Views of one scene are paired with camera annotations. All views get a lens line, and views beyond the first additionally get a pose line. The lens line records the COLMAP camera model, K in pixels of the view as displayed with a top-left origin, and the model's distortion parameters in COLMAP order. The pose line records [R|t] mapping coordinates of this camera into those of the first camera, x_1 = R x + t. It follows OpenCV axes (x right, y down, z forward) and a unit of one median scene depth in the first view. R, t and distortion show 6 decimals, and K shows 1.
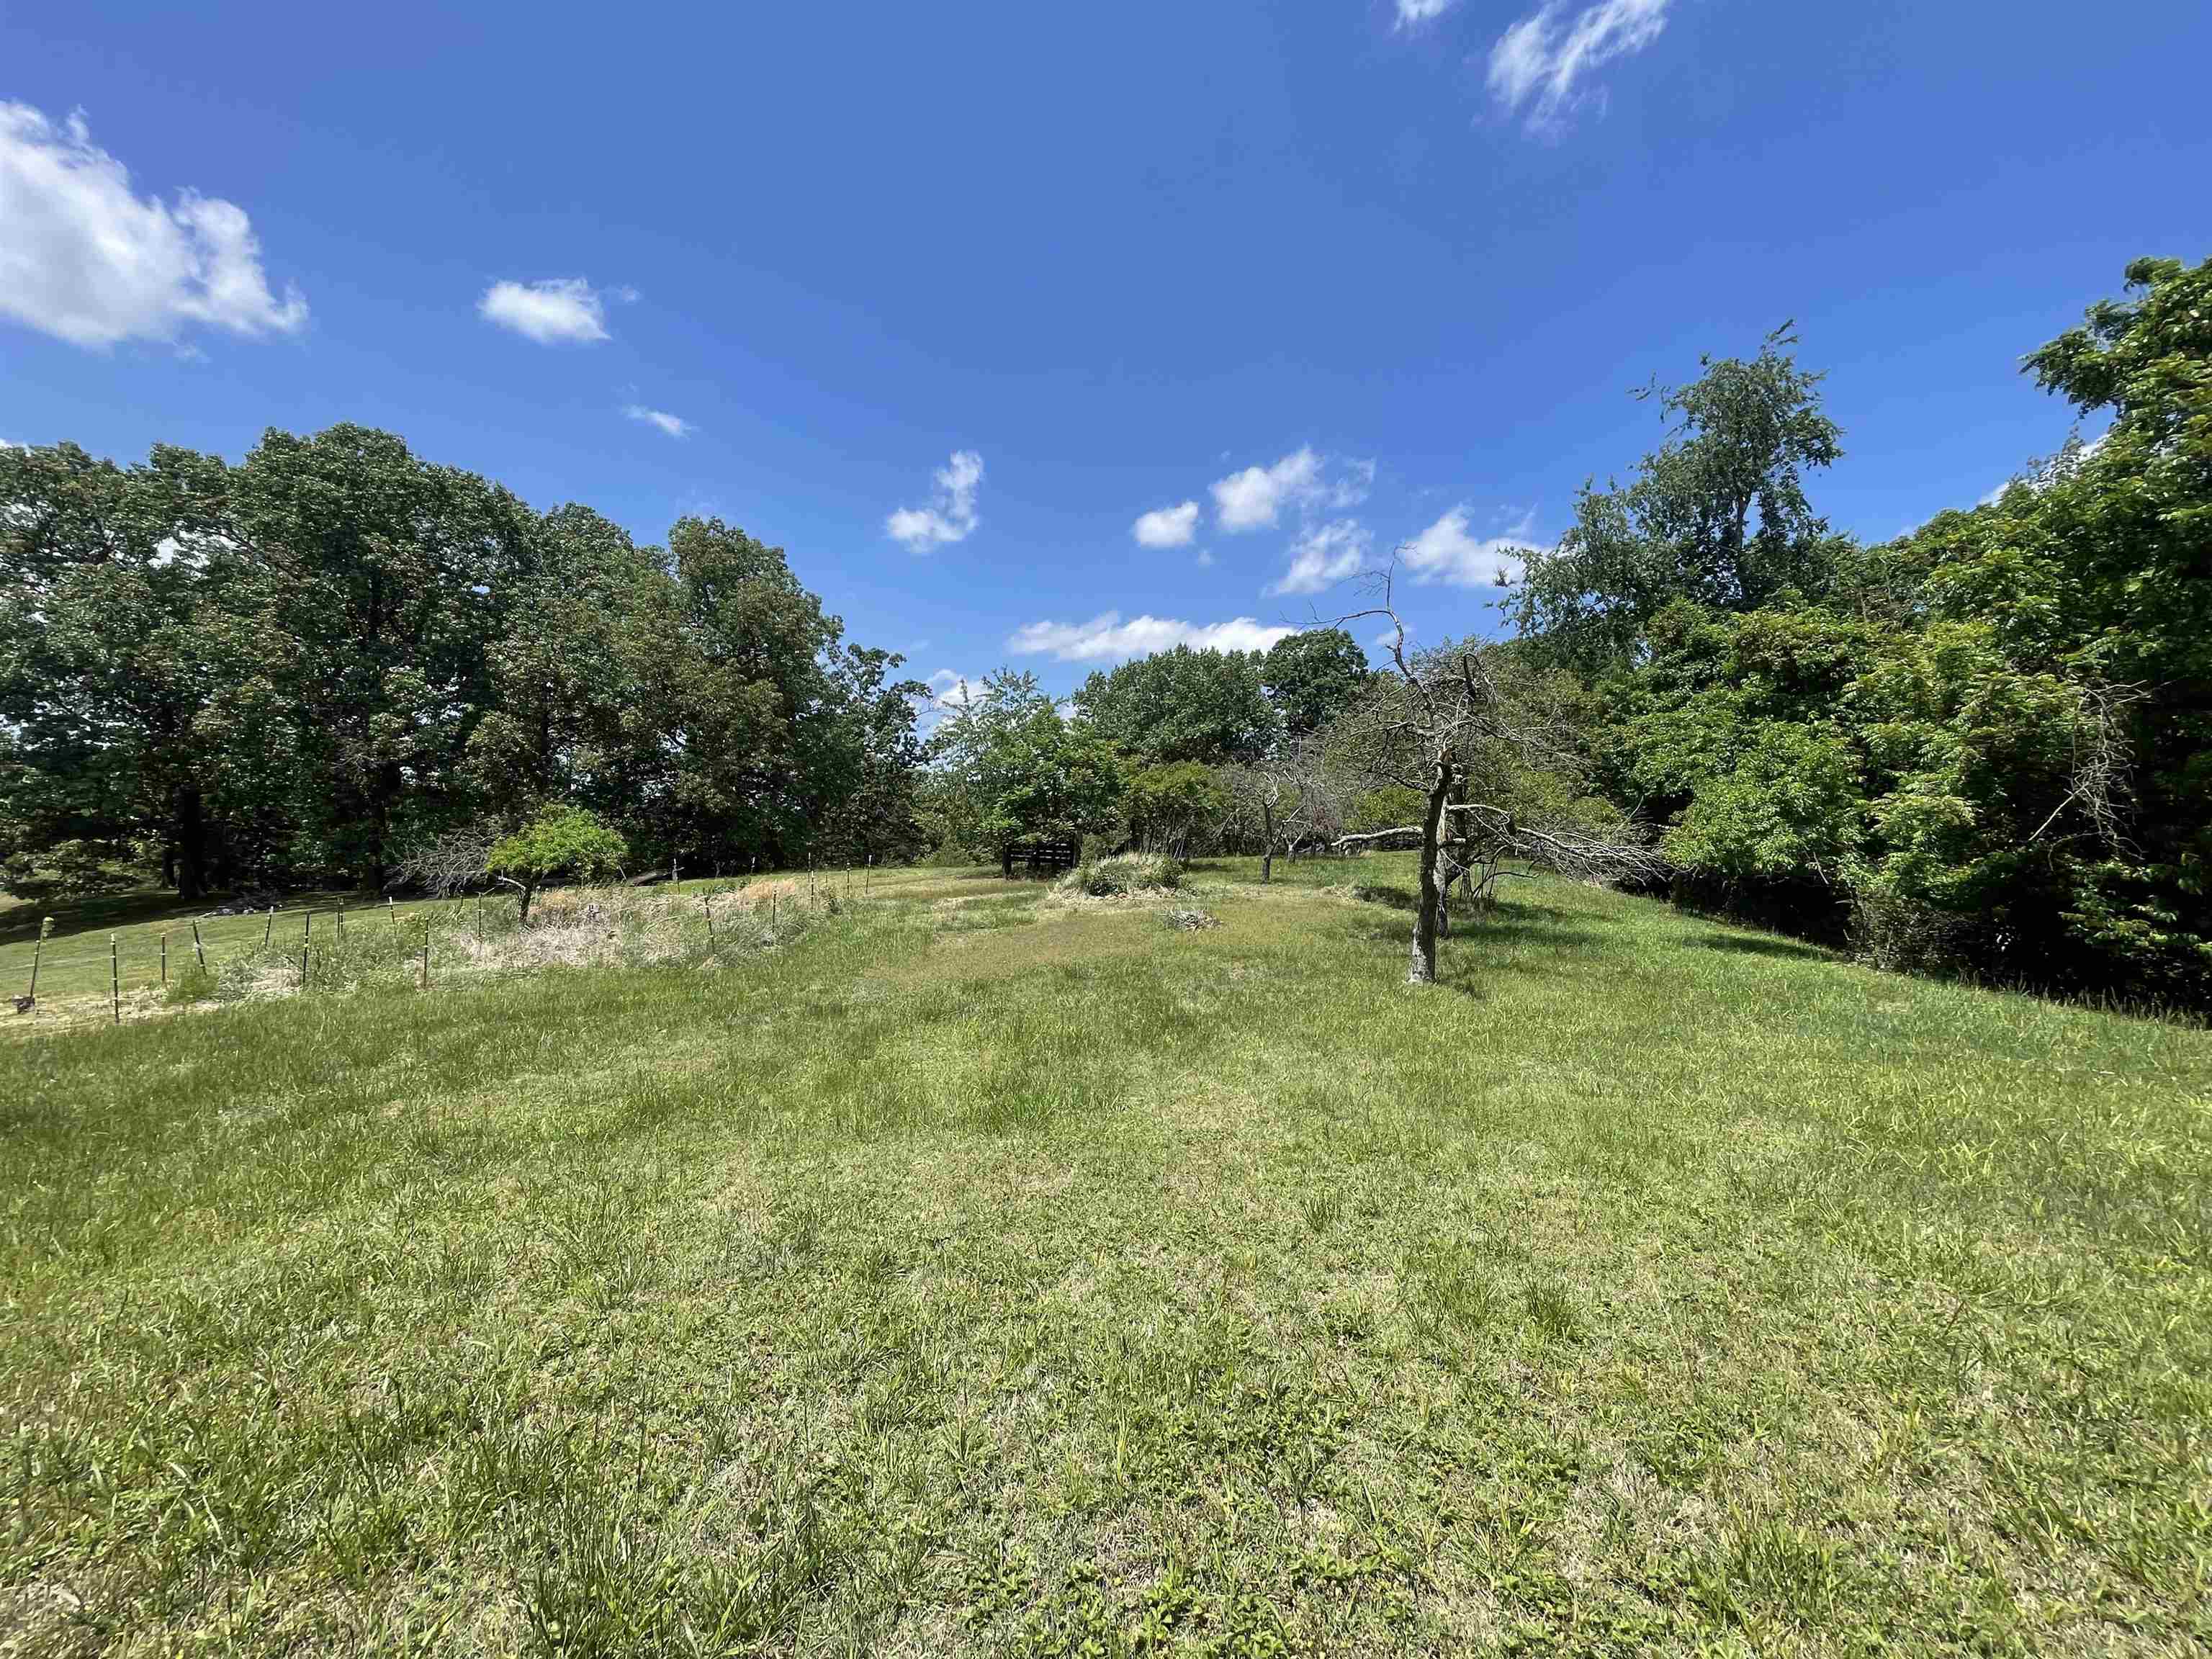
lens RADIAL K [[903.6, 0, 1107.1], [0, 903.6, 826.2], [0, 0, 1]] dist [-0.002536, 0.001154]
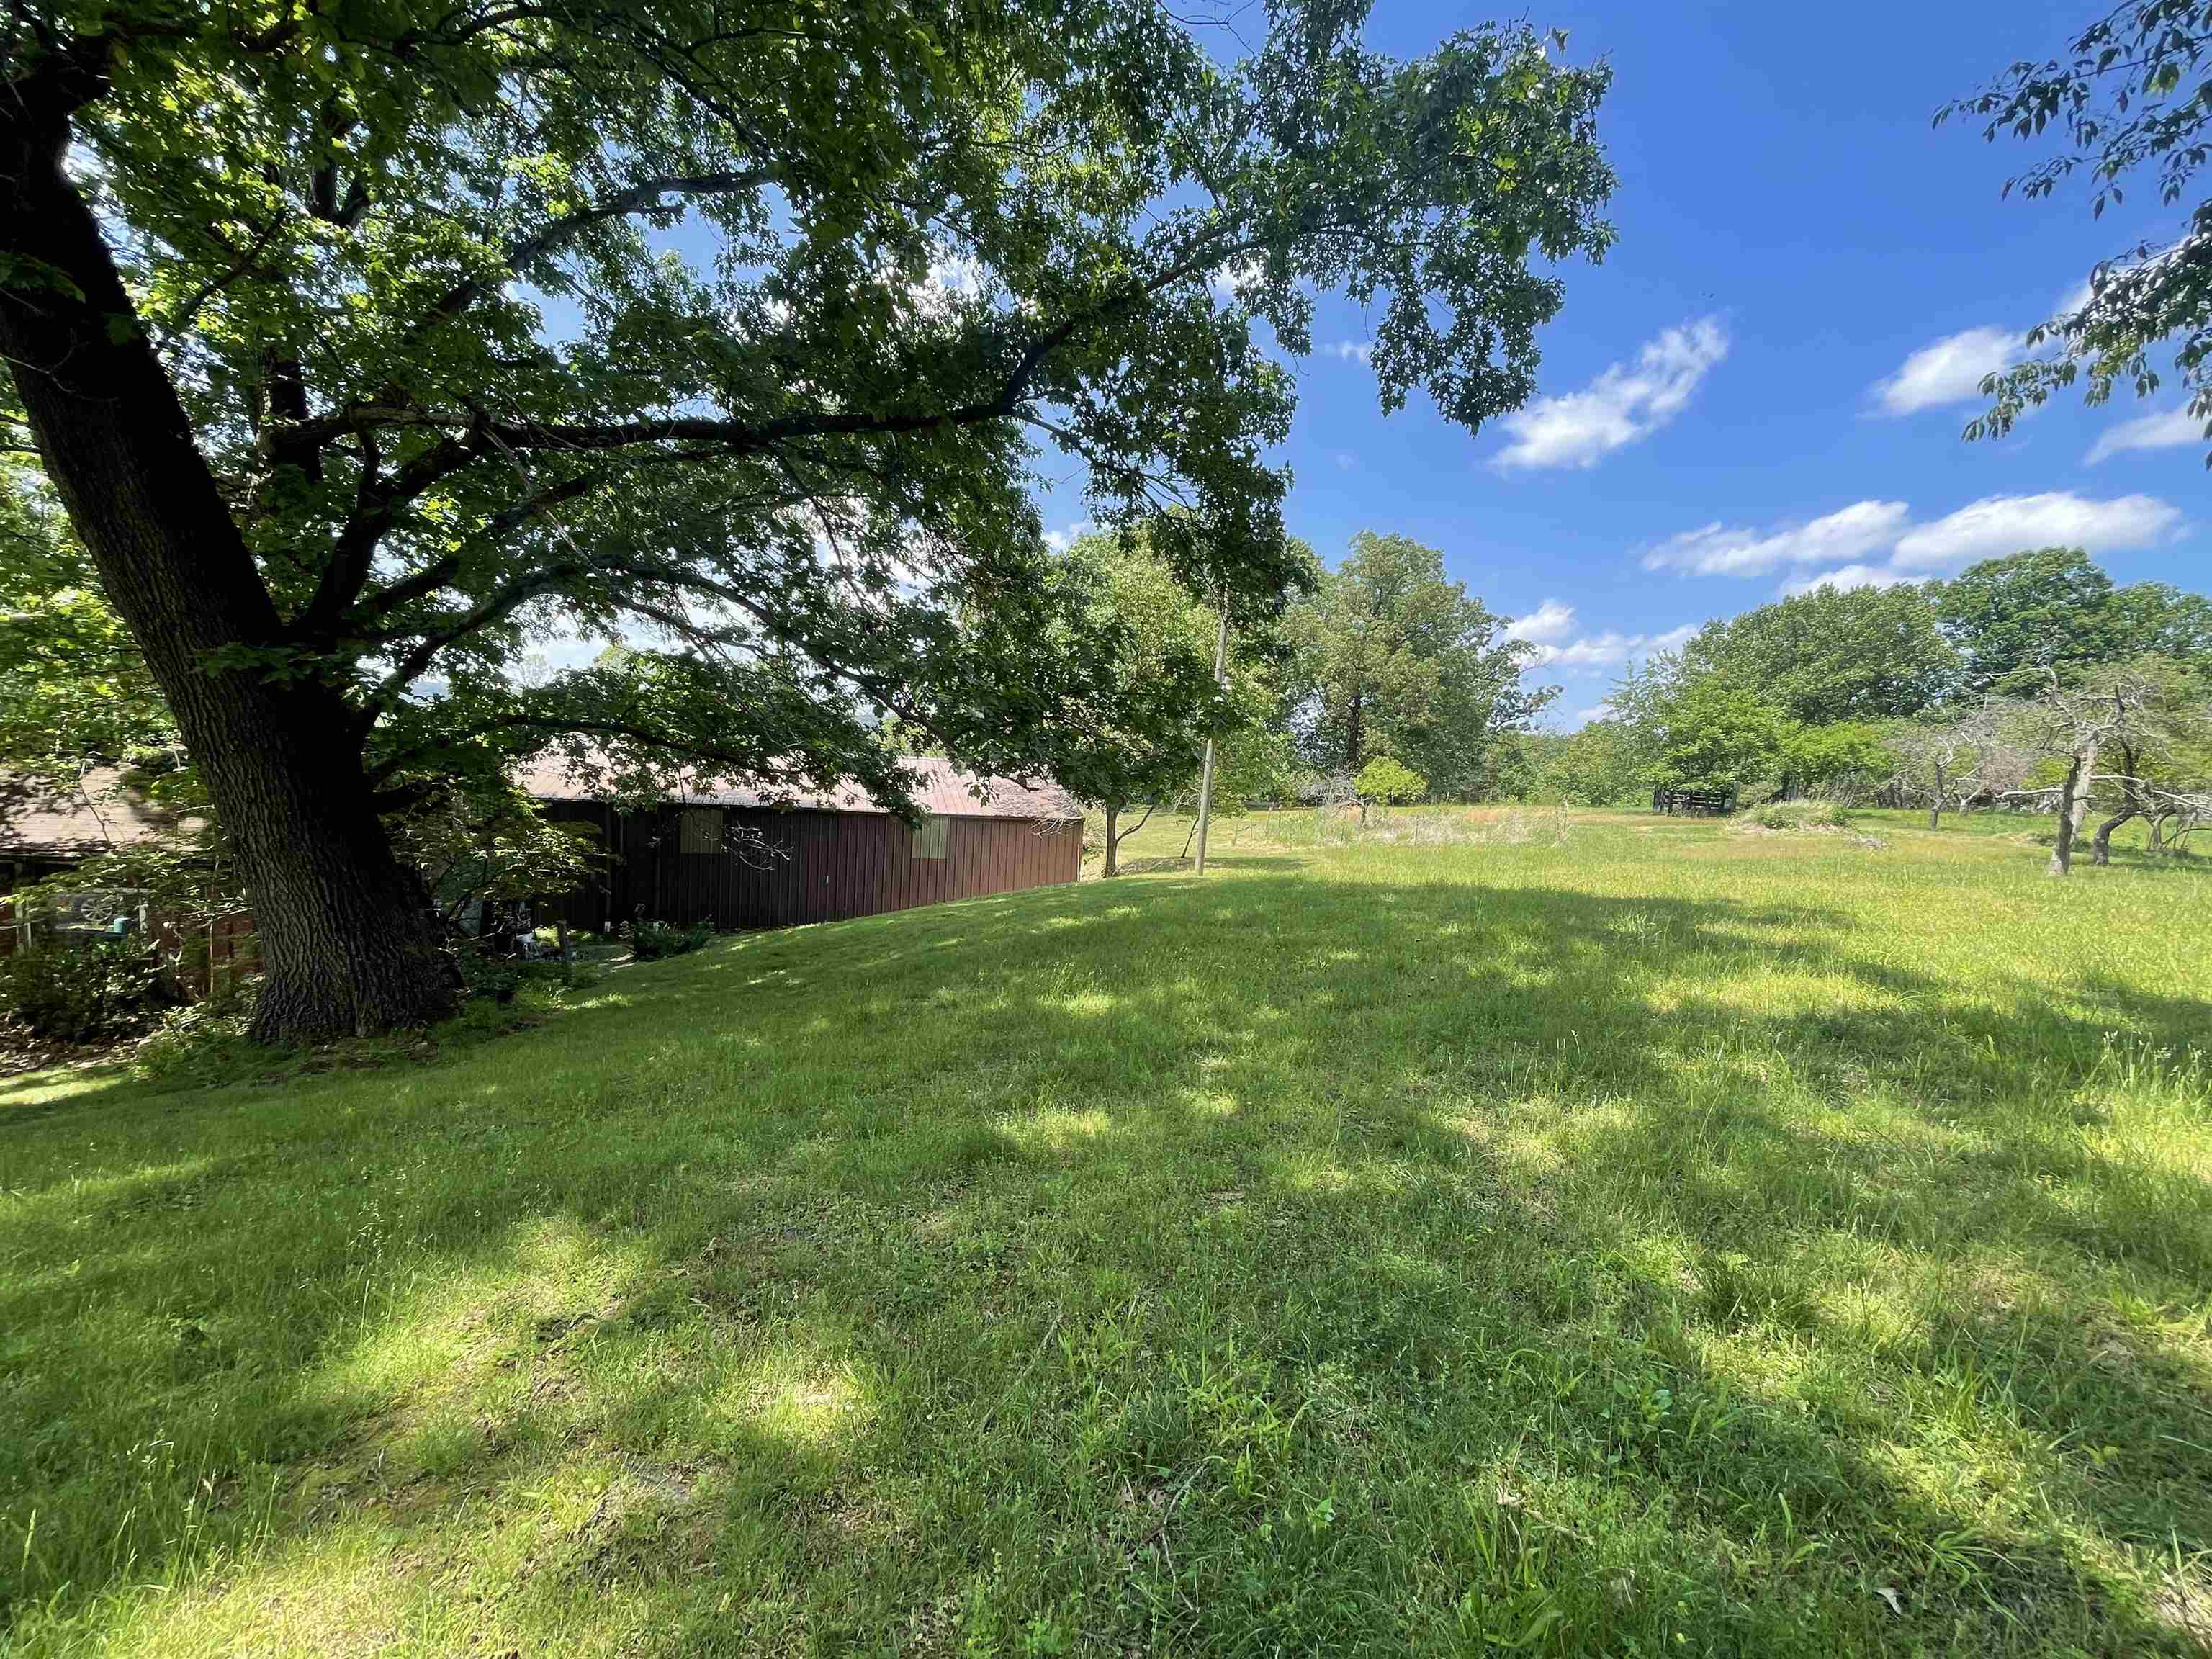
lens RADIAL K [[903.6, 0, 1101.7], [0, 903.6, 832.8], [0, 0, 1]] dist [-0.002536, 0.001154]
pose [[0.846148, 0.061812, -0.529352, -0.105195], [-0.023276, 0.996590, 0.079165, -0.002789], [0.532440, -0.054664, 0.844701, -0.513895]]
